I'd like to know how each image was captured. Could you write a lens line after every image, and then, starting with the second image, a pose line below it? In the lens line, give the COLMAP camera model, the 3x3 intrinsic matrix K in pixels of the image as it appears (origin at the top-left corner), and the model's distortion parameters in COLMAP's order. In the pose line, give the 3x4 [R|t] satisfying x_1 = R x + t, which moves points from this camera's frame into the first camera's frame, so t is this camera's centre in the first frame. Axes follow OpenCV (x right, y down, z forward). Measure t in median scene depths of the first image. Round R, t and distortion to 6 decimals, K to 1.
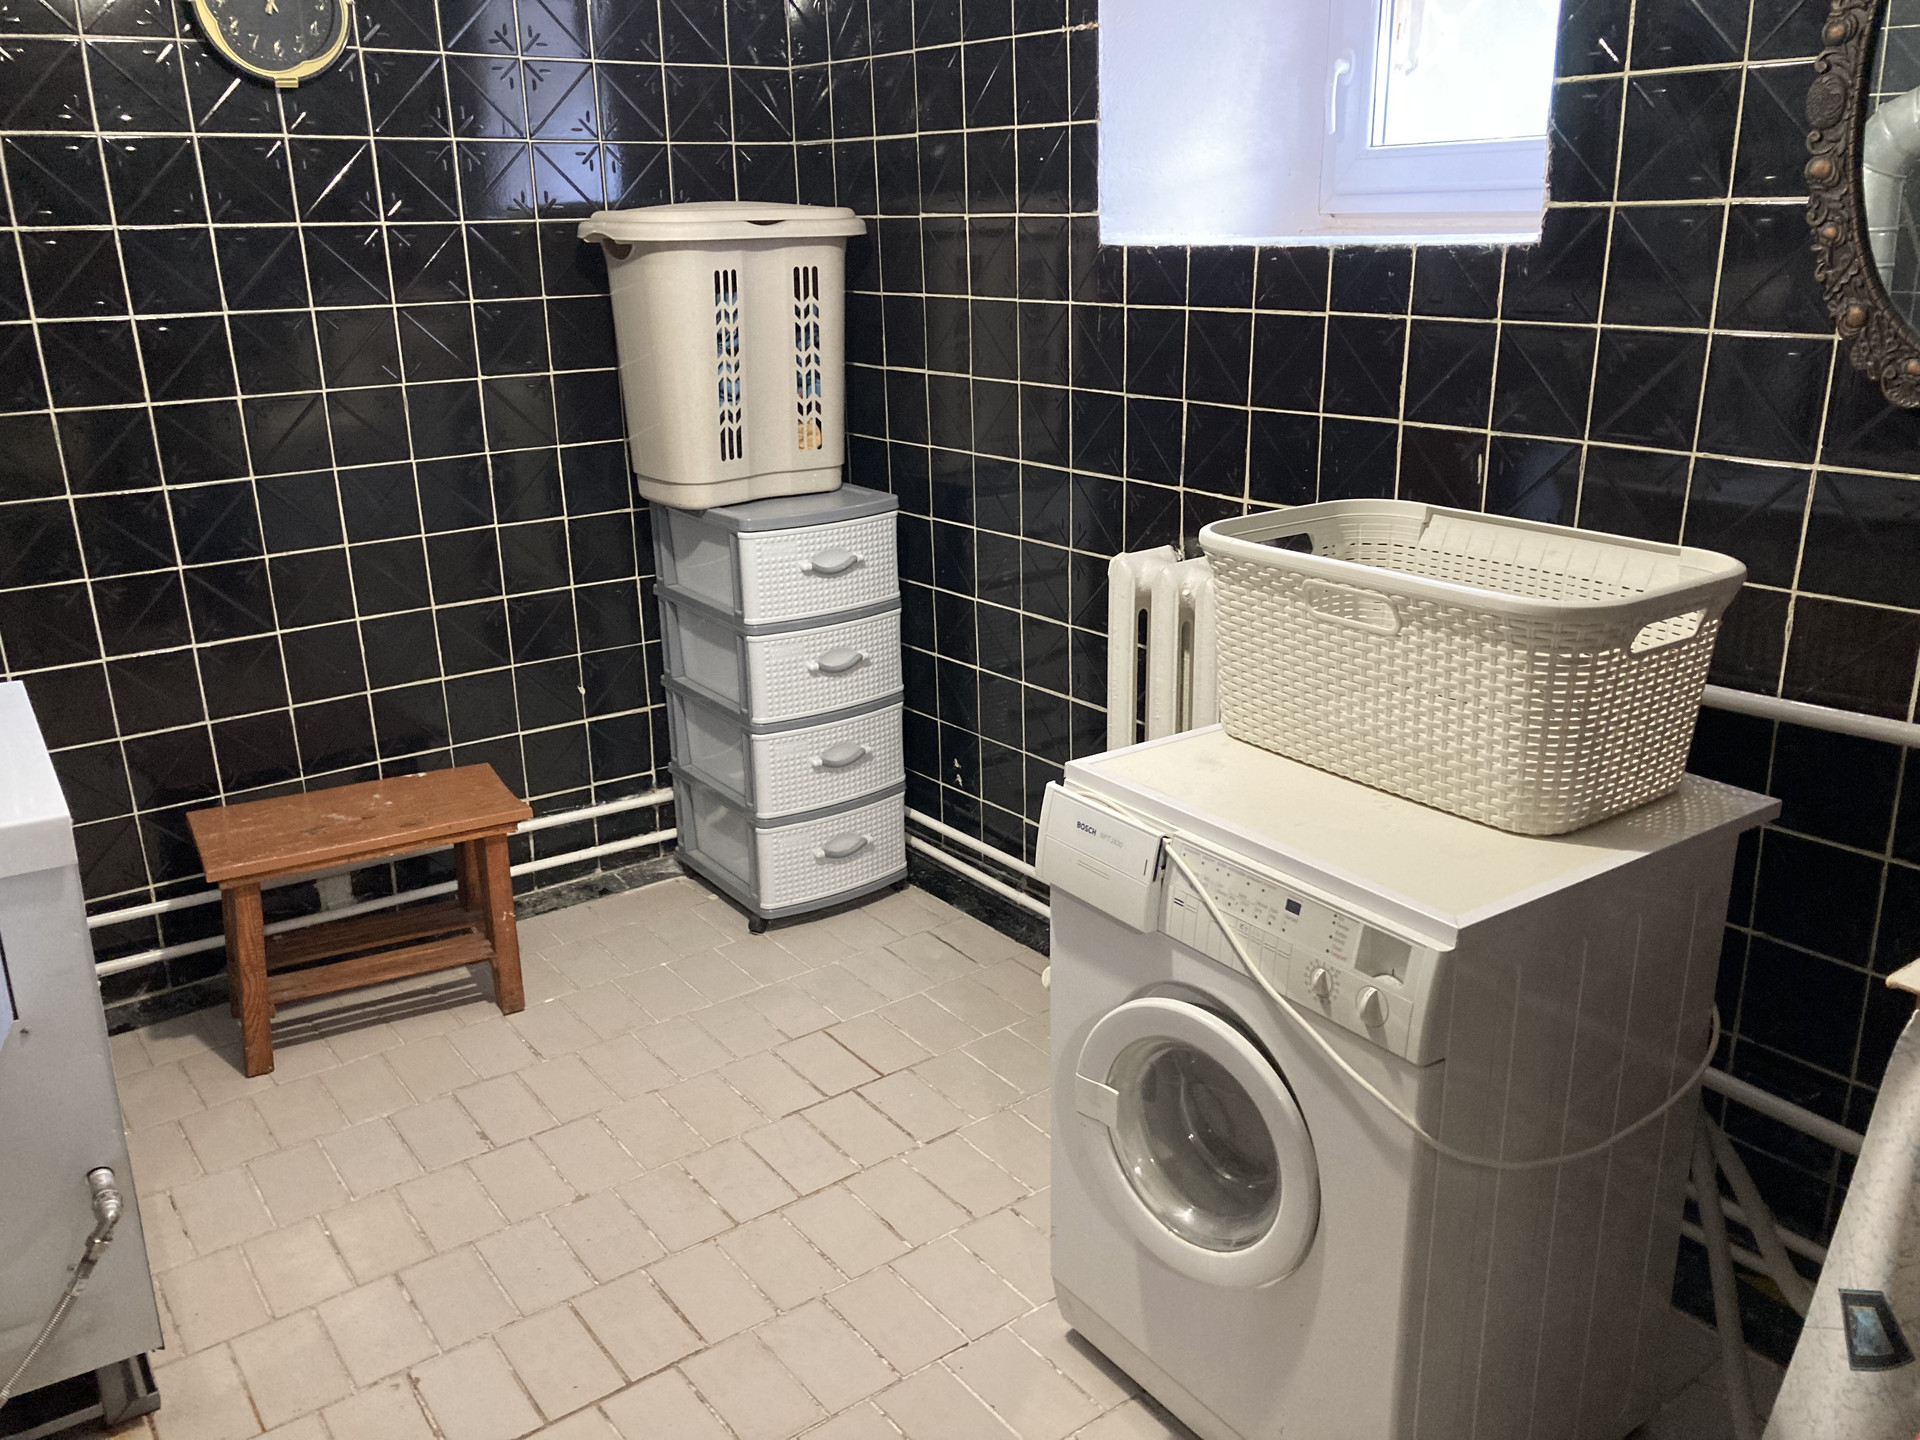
lens RADIAL K [[1550.4, 0, 958.4], [0, 1550.4, 733.0], [0, 0, 1]] dist [0.012011, 0.001223]
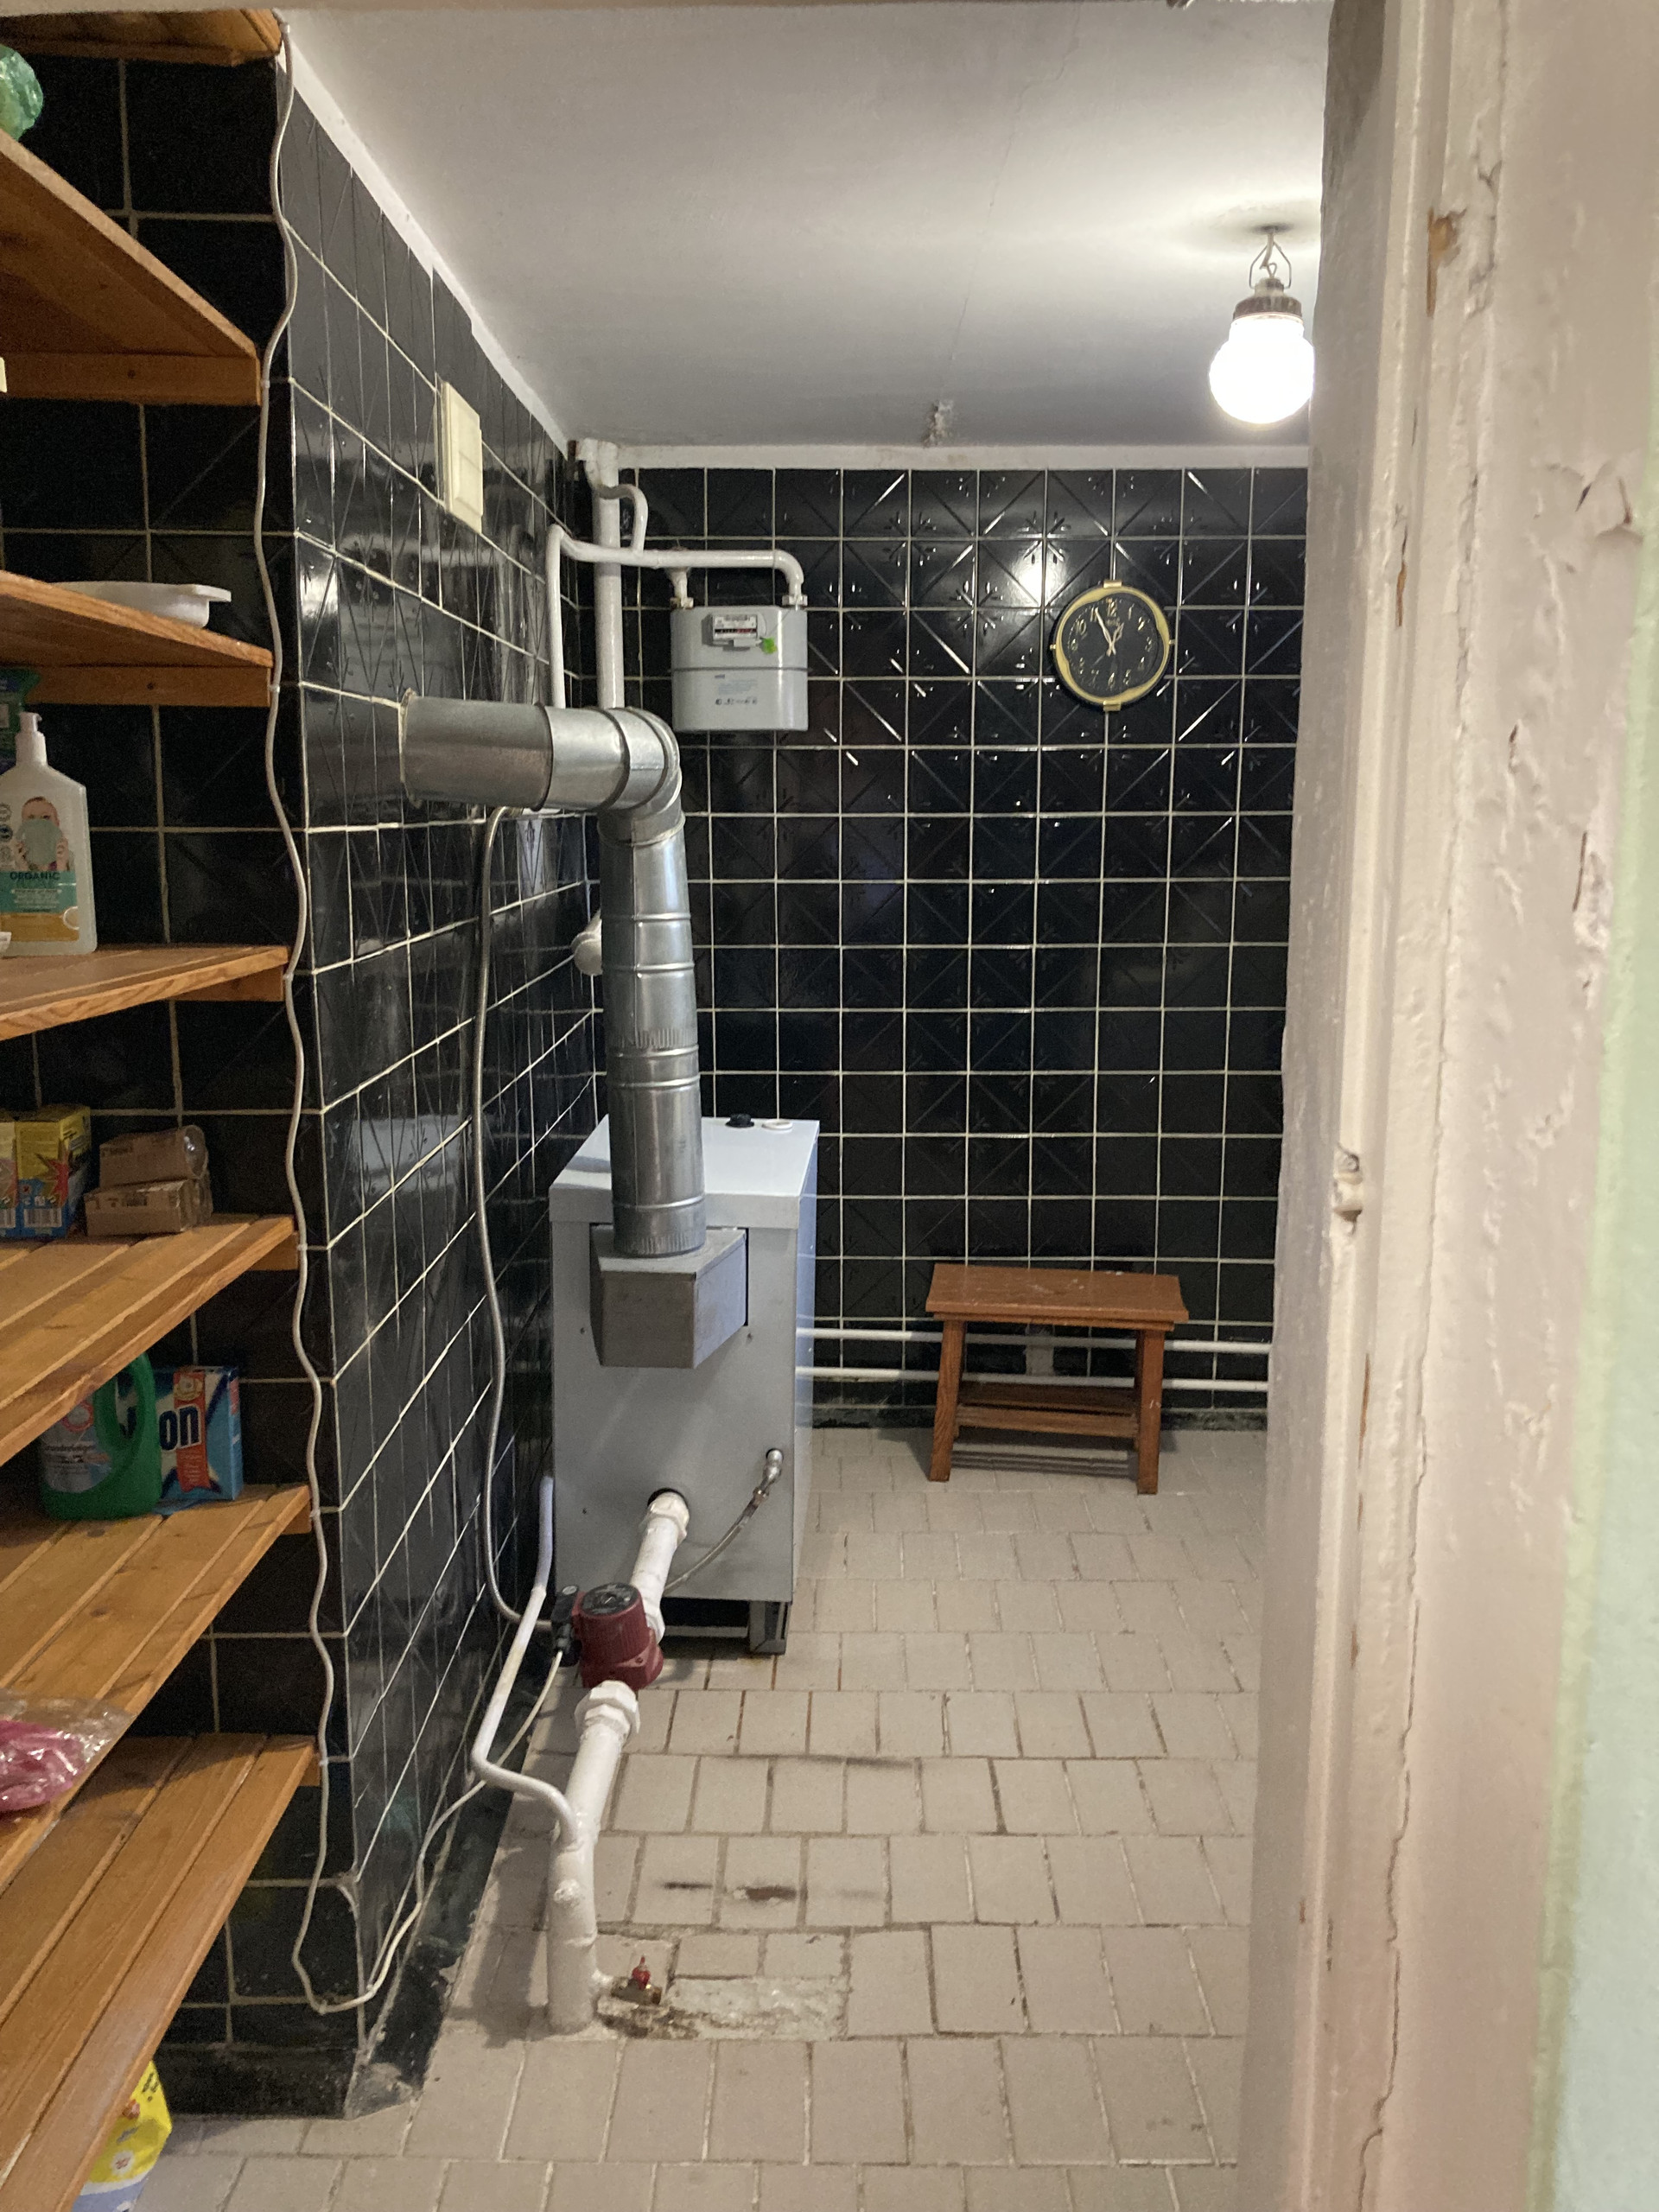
lens RADIAL K [[1786.2, 0, 795.3], [0, 1786.2, 1151.6], [0, 0, 1]] dist [0.012011, 0.001223]
pose [[0.774755, 0.130693, -0.618606, 0.298400], [-0.209492, 0.976198, -0.056131, 0.067589], [0.596546, 0.173081, 0.783694, -0.218438]]
